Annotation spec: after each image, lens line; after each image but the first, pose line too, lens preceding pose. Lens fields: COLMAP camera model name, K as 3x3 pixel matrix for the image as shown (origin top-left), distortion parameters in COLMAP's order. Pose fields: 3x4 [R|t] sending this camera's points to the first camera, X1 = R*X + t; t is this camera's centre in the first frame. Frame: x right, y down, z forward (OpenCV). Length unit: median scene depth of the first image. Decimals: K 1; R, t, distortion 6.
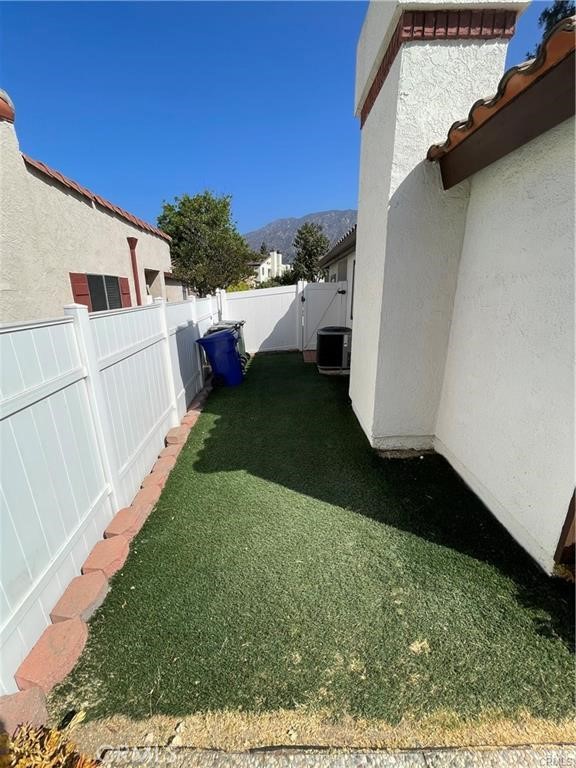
lens RADIAL K [[313.9, 0, 288.0], [0, 313.9, 384.0], [0, 0, 1]] dist [0.001590, 0.000761]
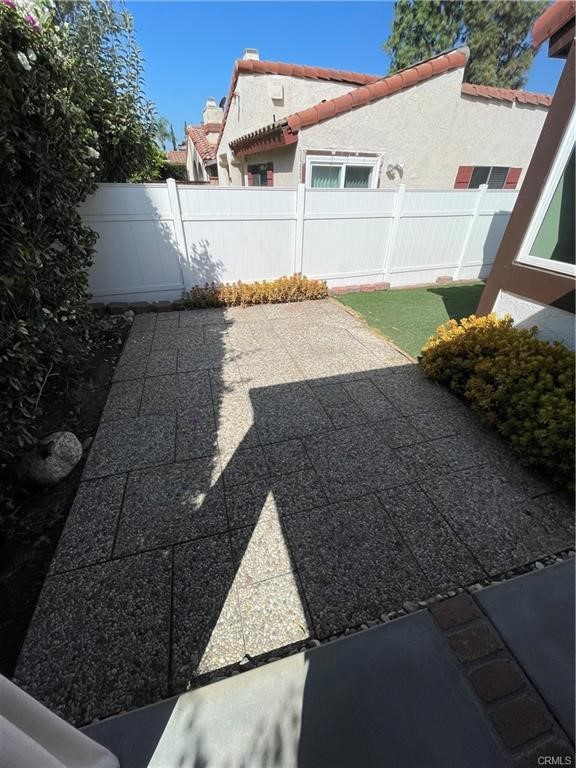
lens RADIAL K [[313.9, 0, 288.0], [0, 313.9, 384.0], [0, 0, 1]] dist [0.001590, 0.000761]
pose [[0.286048, 0.532886, -0.796372, 0.880855], [-0.290367, 0.840228, 0.457935, 0.092864], [0.913161, 0.100249, 0.395078, -0.298889]]
